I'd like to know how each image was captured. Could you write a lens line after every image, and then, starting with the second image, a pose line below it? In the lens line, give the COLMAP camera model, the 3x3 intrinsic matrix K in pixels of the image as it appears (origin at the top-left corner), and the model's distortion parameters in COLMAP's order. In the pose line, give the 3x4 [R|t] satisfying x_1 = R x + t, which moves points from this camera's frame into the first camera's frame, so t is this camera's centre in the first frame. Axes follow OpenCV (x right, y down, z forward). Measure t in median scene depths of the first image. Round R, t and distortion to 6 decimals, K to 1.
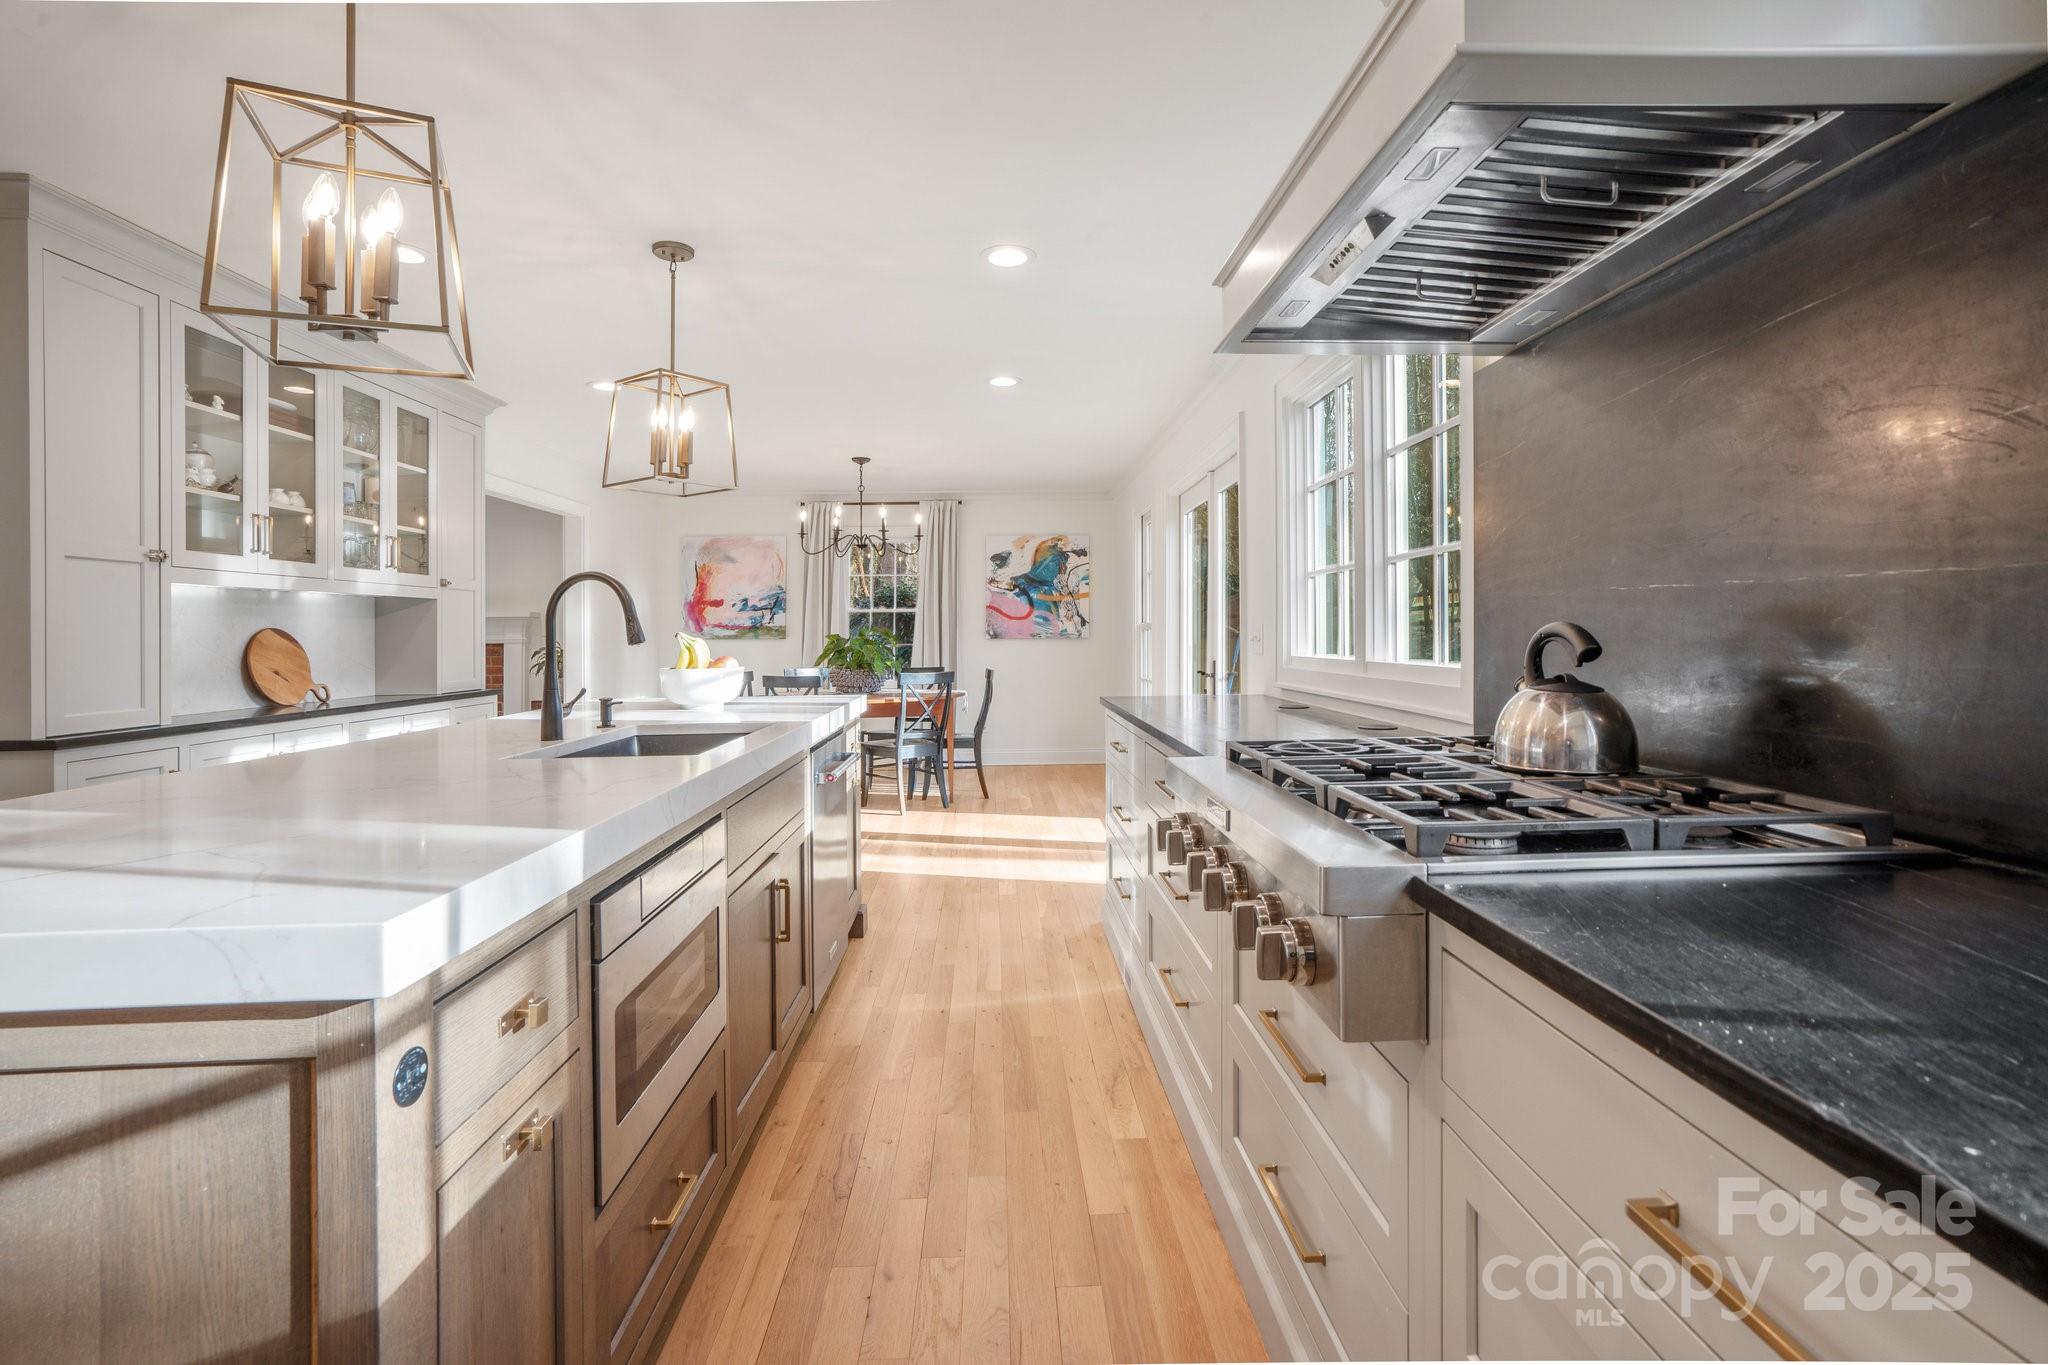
lens RADIAL K [[959.9, 0, 1009.9], [0, 959.9, 630.7], [0, 0, 1]] dist [-0.001995, -0.000200]
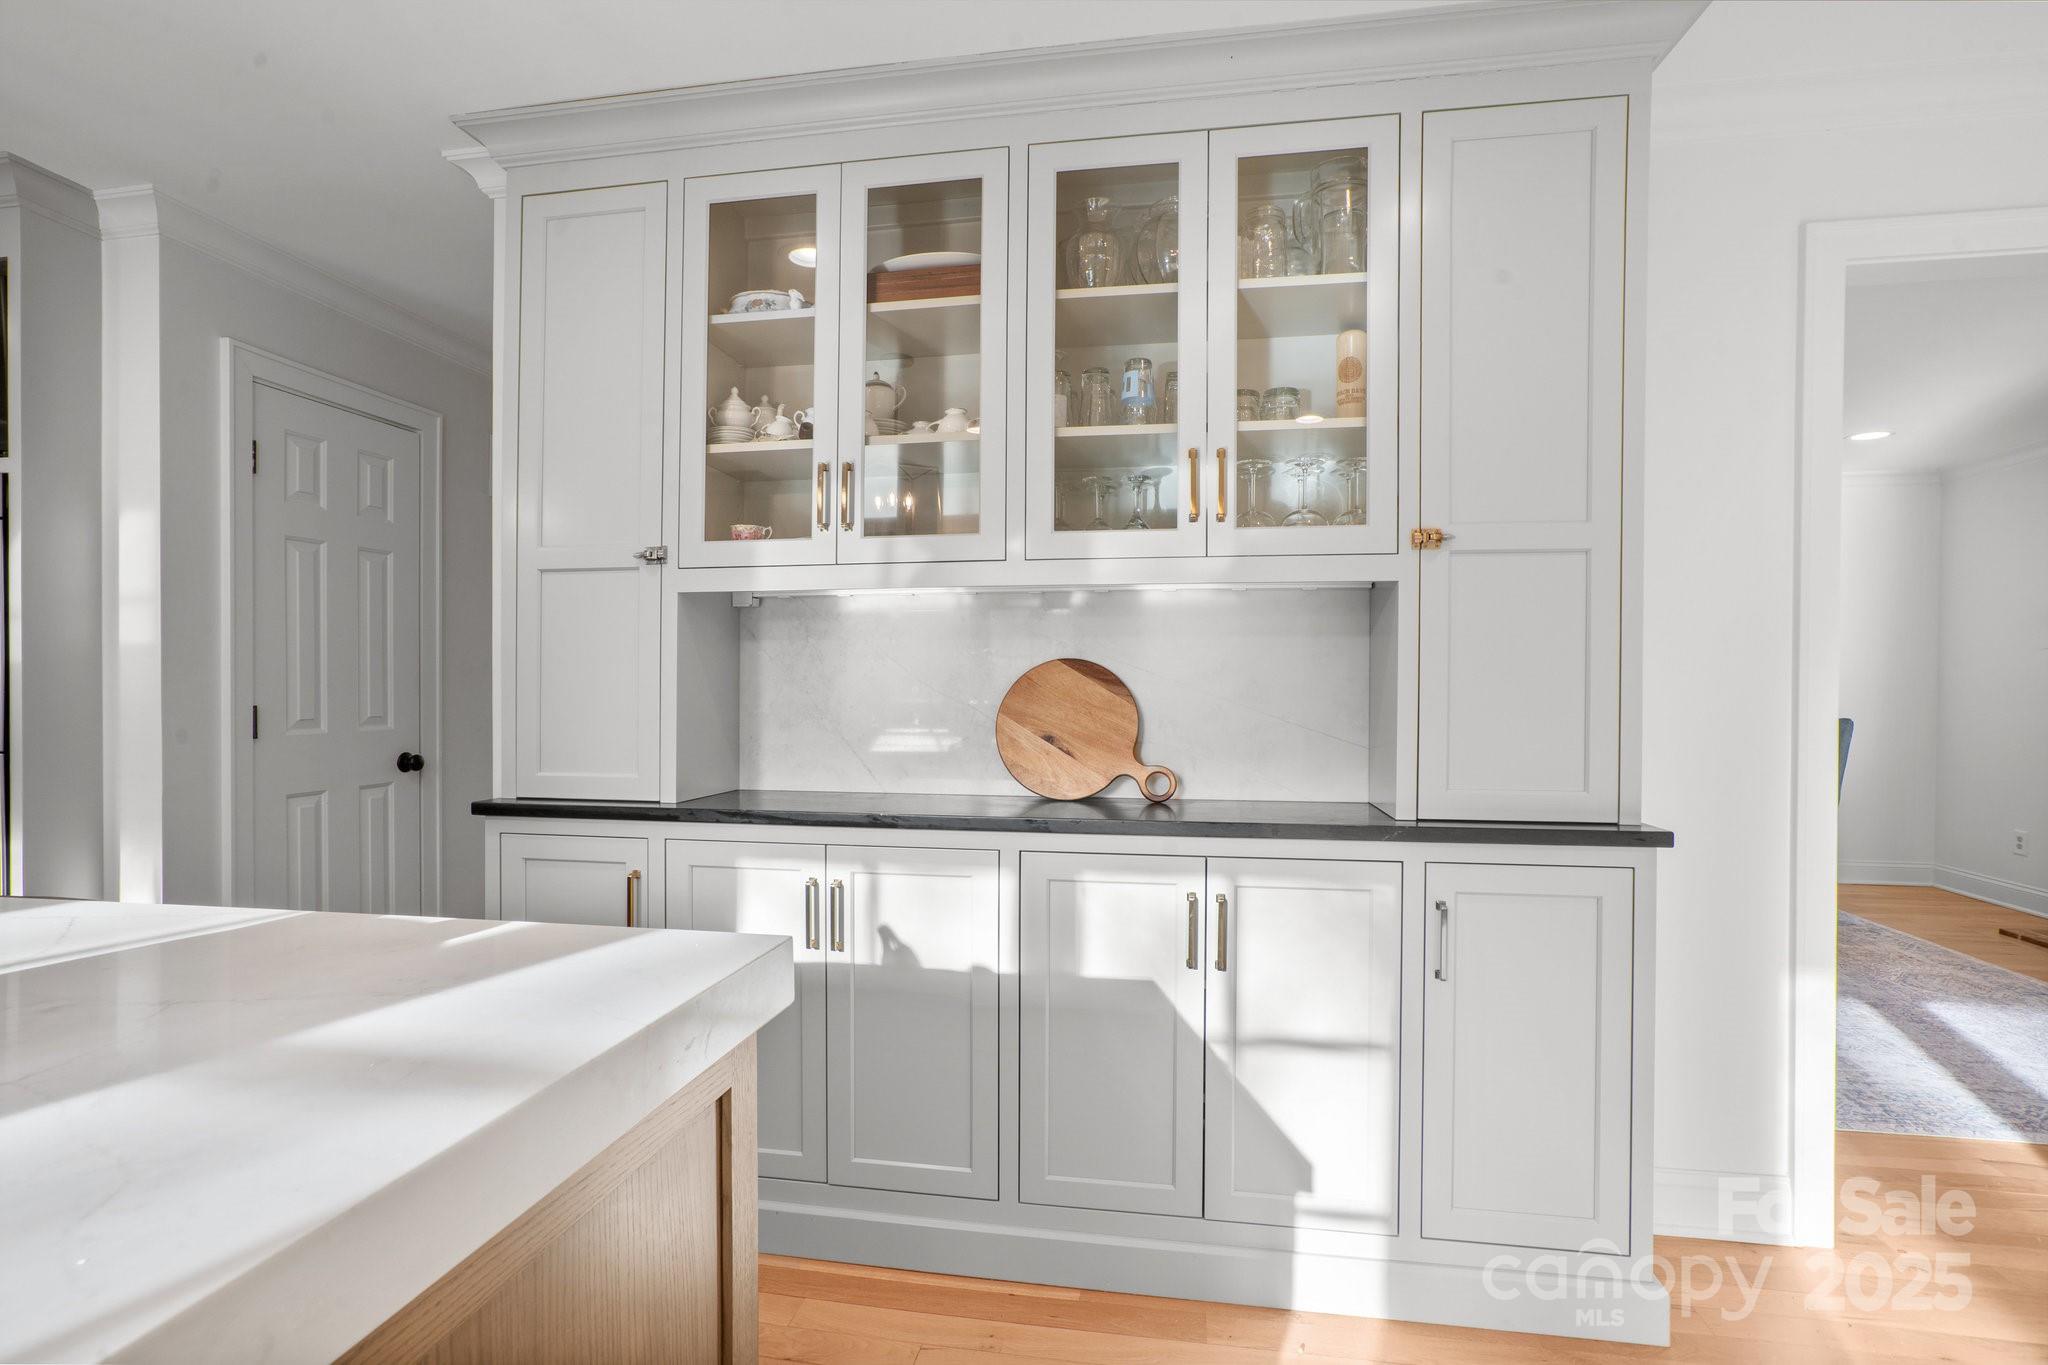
lens RADIAL K [[973.9, 0, 1028.7], [0, 973.9, 677.7], [0, 0, 1]] dist [-0.051834, 0.027459]
pose [[-0.191898, 0.004548, -0.981404, -0.203554], [0.002620, 0.999988, 0.004122, 0.005910], [0.981411, -0.001780, -0.191908, 1.080761]]
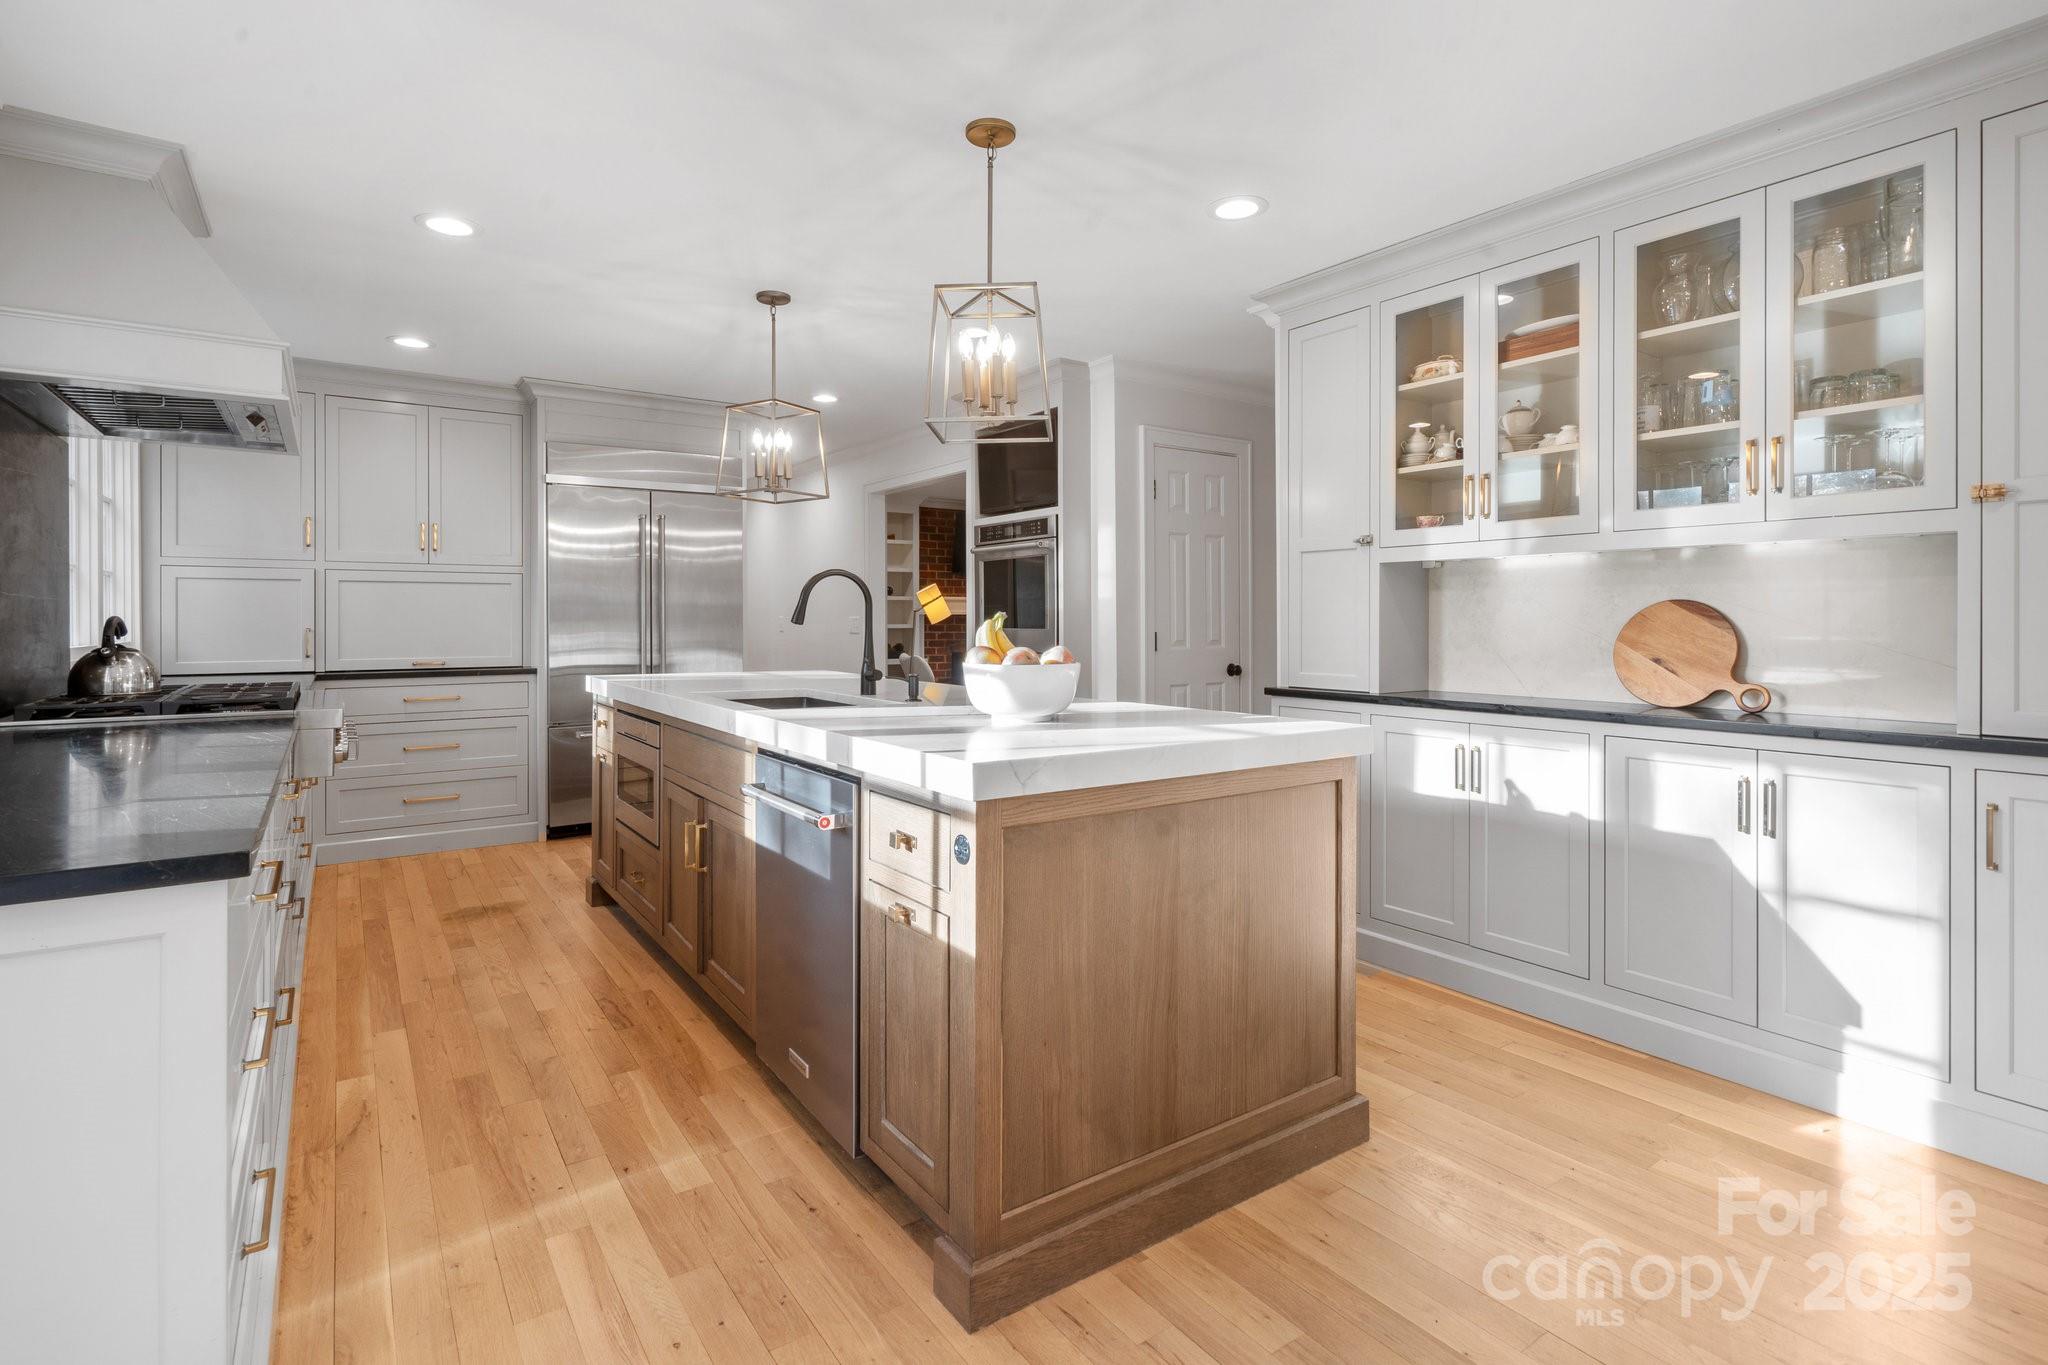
lens RADIAL K [[986.5, 0, 1013.6], [0, 986.5, 617.9], [0, 0, 1]] dist [0.002714, 0.000583]
pose [[-0.834885, 0.010323, -0.550327, 0.064124], [0.010953, 0.999938, 0.002140, 0.003964], [0.550315, -0.004241, -0.834946, 1.341271]]
